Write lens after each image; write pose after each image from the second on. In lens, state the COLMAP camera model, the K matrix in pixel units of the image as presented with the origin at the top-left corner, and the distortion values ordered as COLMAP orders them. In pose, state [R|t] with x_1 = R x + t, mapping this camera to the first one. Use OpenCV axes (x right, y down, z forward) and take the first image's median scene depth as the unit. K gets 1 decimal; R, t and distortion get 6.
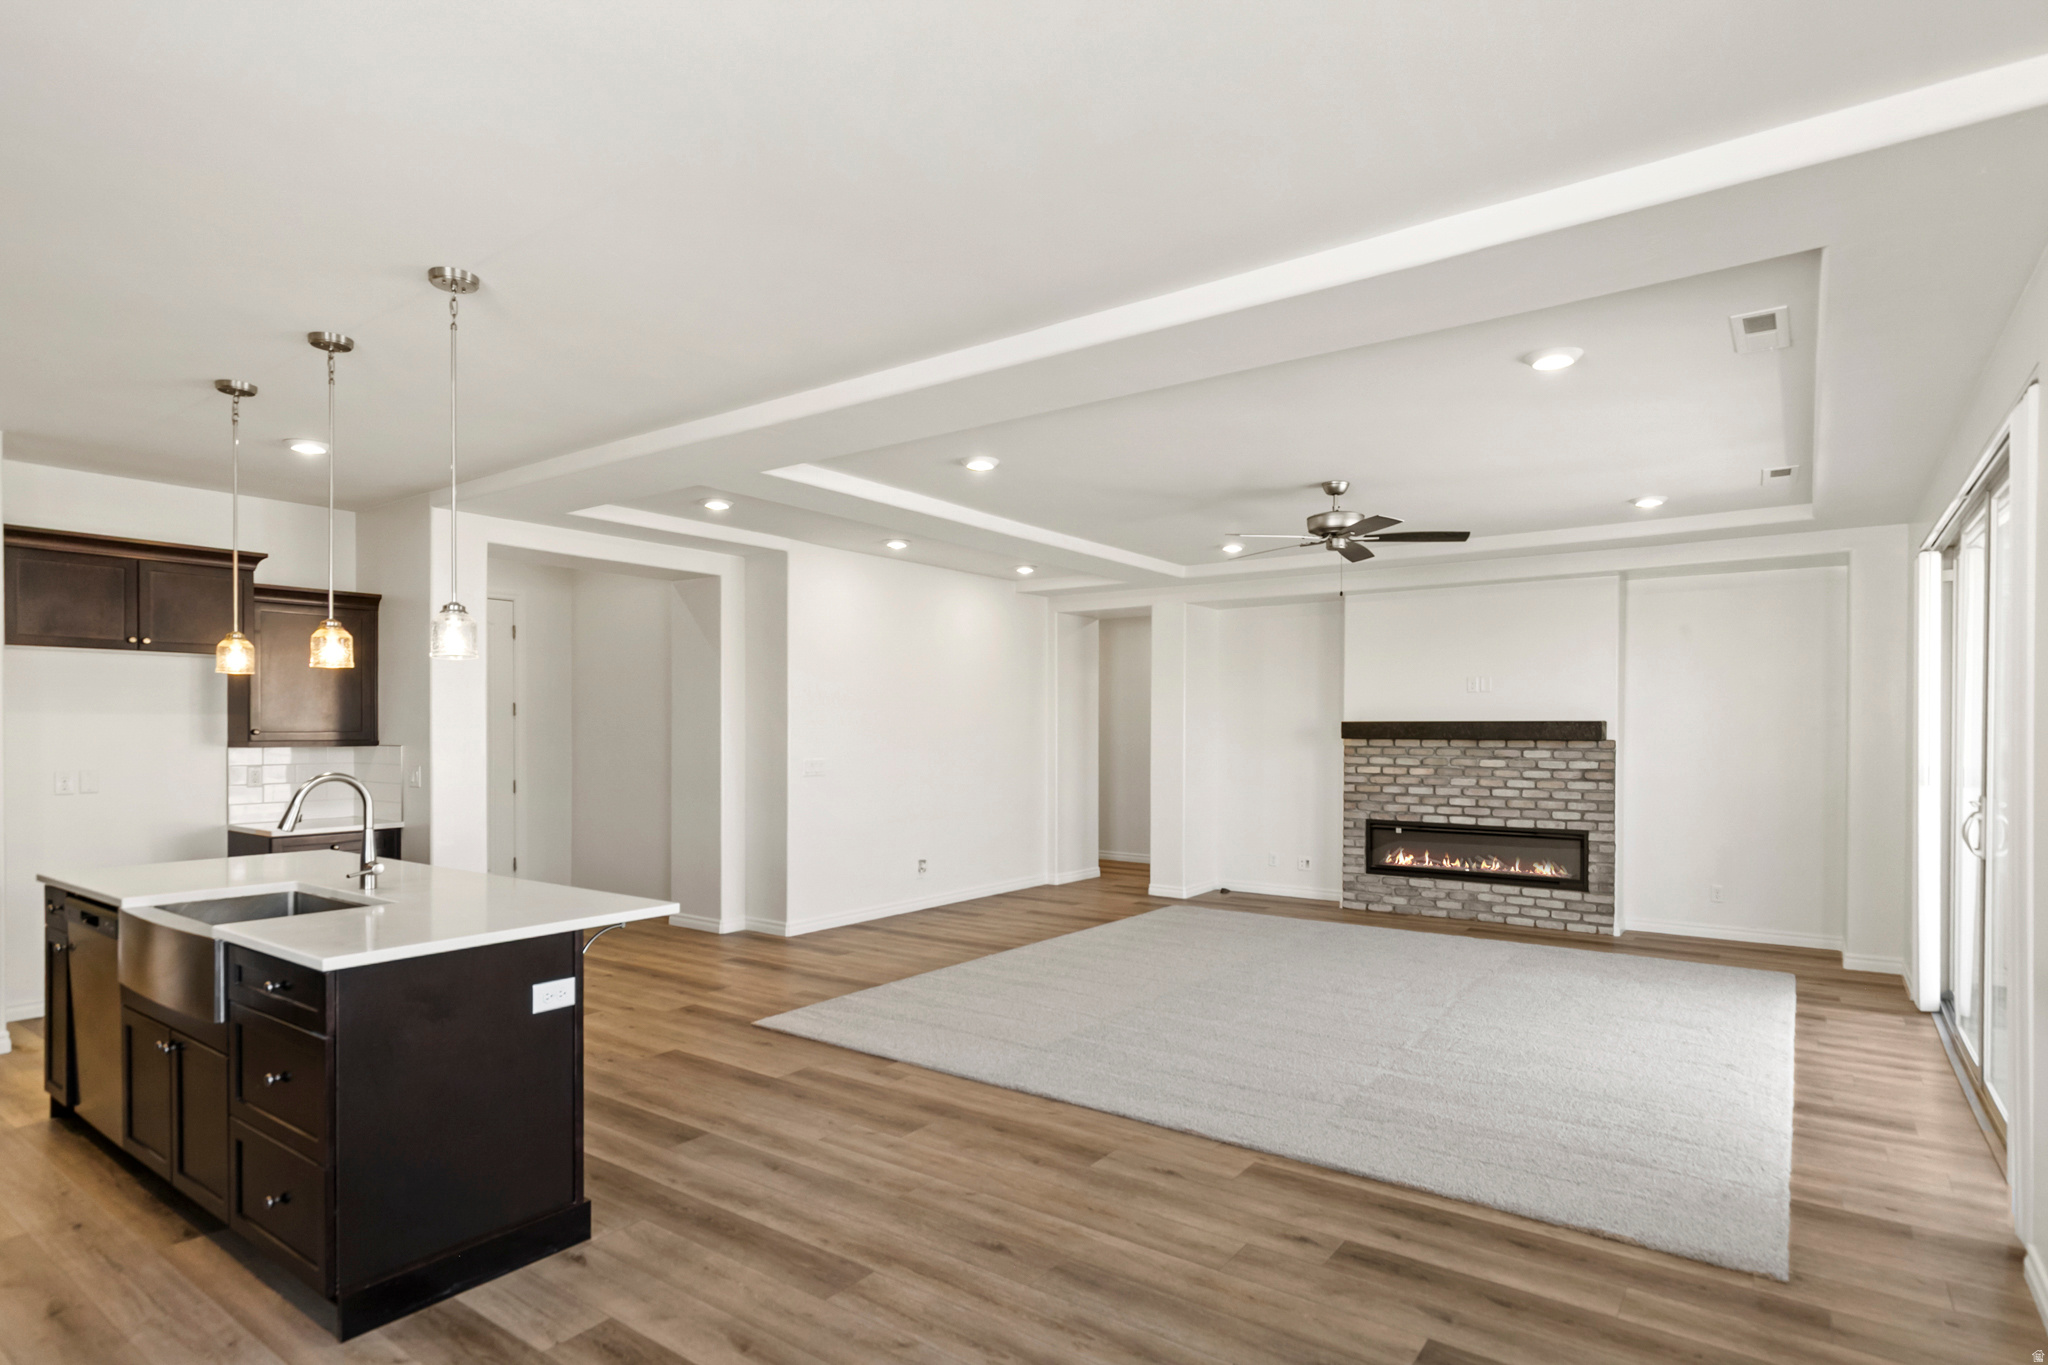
lens RADIAL K [[1086.9, 0, 1028.2], [0, 1086.9, 742.8], [0, 0, 1]] dist [0.005794, 0.001189]
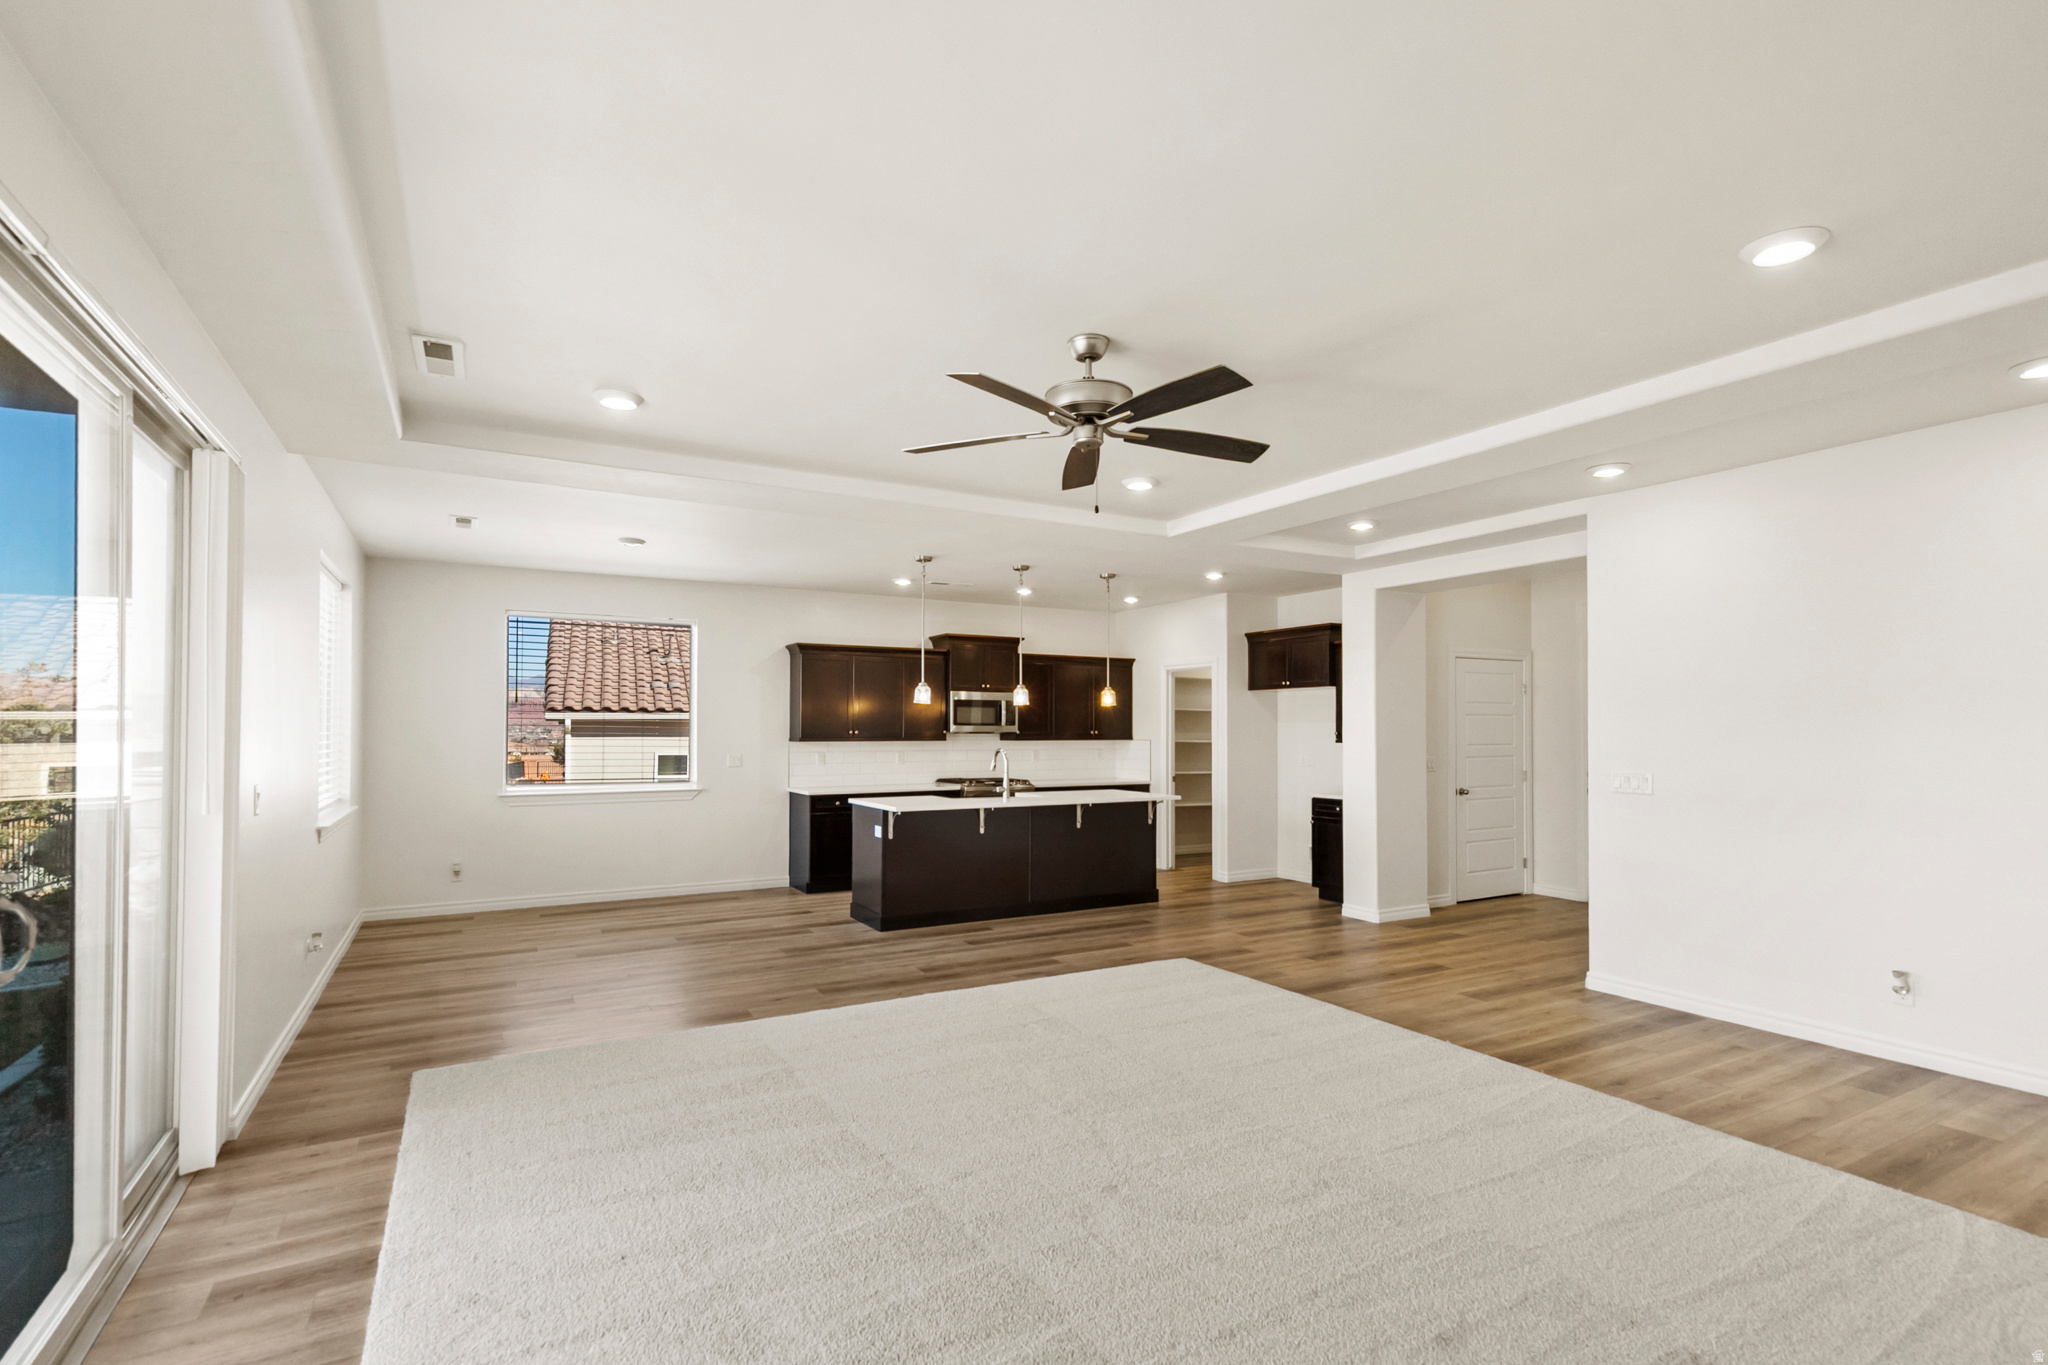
lens RADIAL K [[941.0, 0, 1001.8], [0, 941.0, 715.0], [0, 0, 1]] dist [0.014041, -0.000115]
pose [[-0.432497, -0.012141, -0.901554, 0.589491], [-0.010963, 0.999906, -0.008206, -0.014252], [0.901569, 0.006335, -0.432589, 0.885647]]
